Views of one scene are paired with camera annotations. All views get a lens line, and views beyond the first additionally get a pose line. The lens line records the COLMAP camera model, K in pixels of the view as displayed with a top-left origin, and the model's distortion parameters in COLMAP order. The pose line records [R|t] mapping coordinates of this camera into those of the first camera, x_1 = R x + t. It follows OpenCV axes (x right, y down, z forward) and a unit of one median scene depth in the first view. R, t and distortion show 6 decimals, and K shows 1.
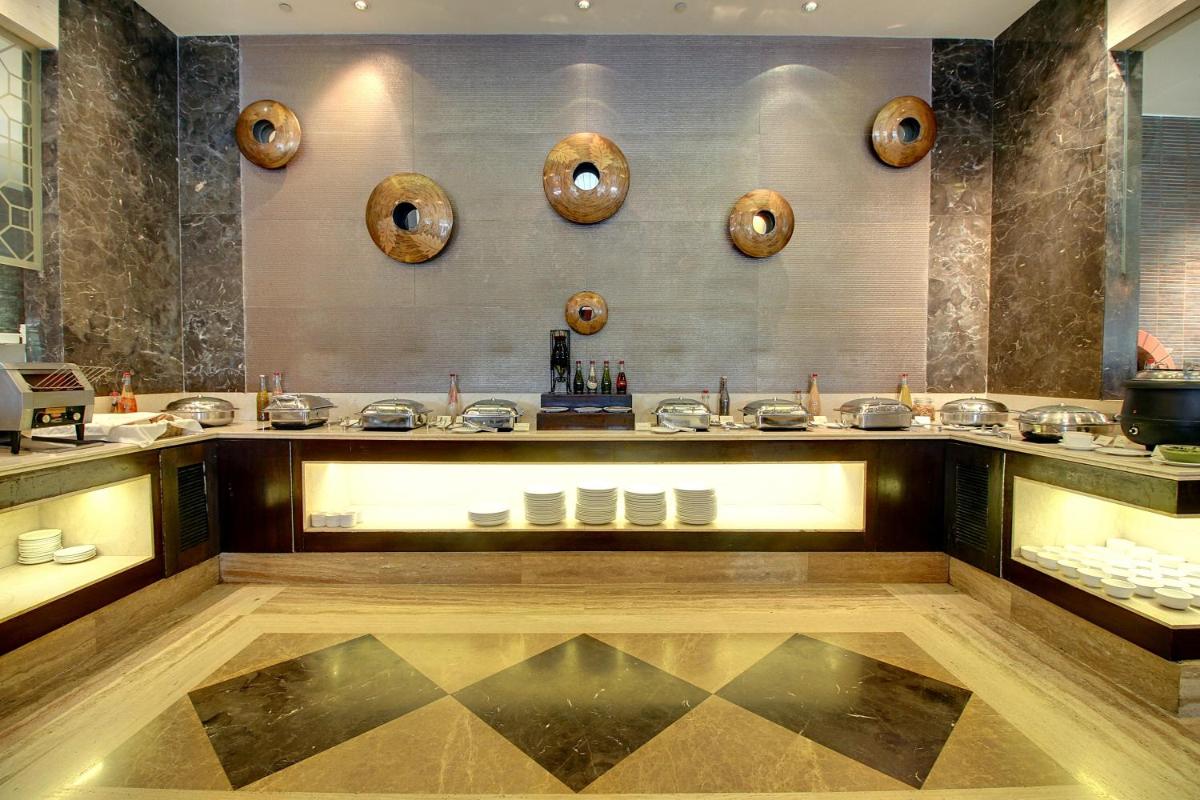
lens RADIAL K [[540.1, 0, 595.8], [0, 540.1, 396.4], [0, 0, 1]] dist [-0.012269, -0.008015]
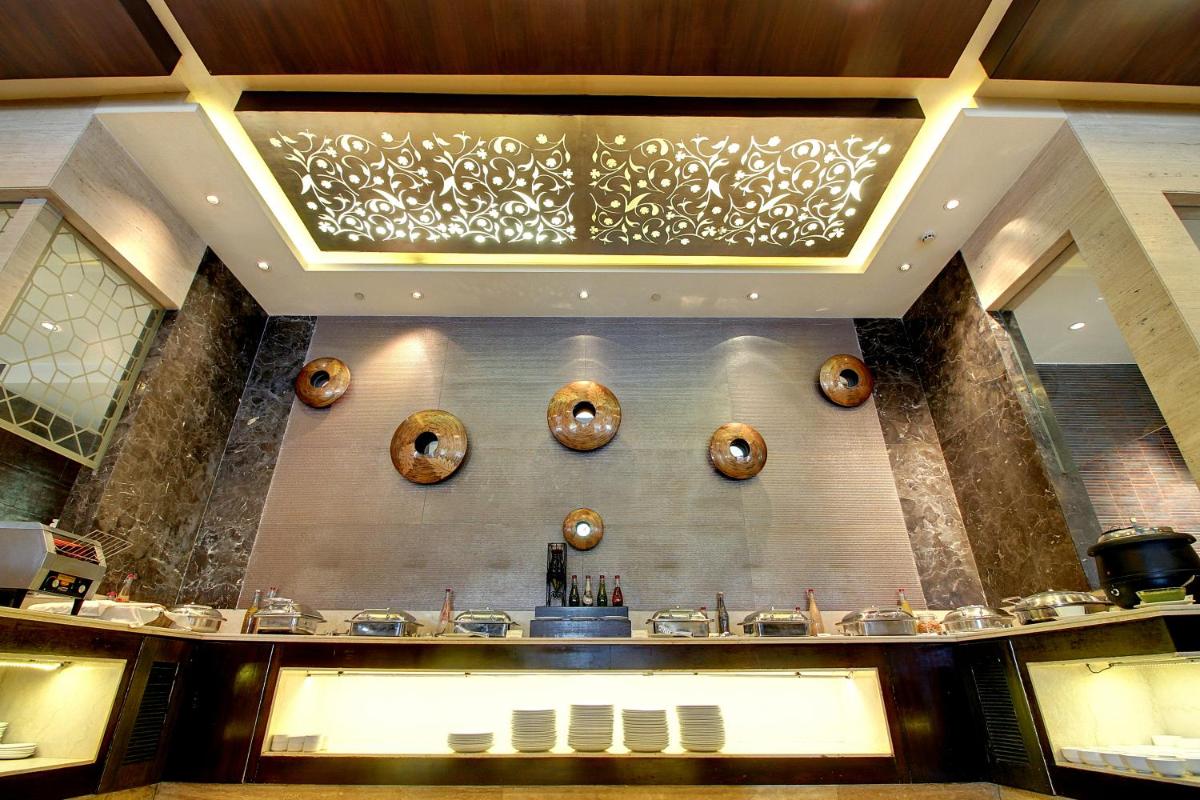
lens RADIAL K [[540.1, 0, 594.0], [0, 540.1, 403.9], [0, 0, 1]] dist [-0.012269, -0.008015]
pose [[0.999996, 0.001994, -0.002169, 0.006110], [-0.002798, 0.872937, -0.487825, 0.153621], [0.000920, 0.487829, 0.872939, -0.042841]]
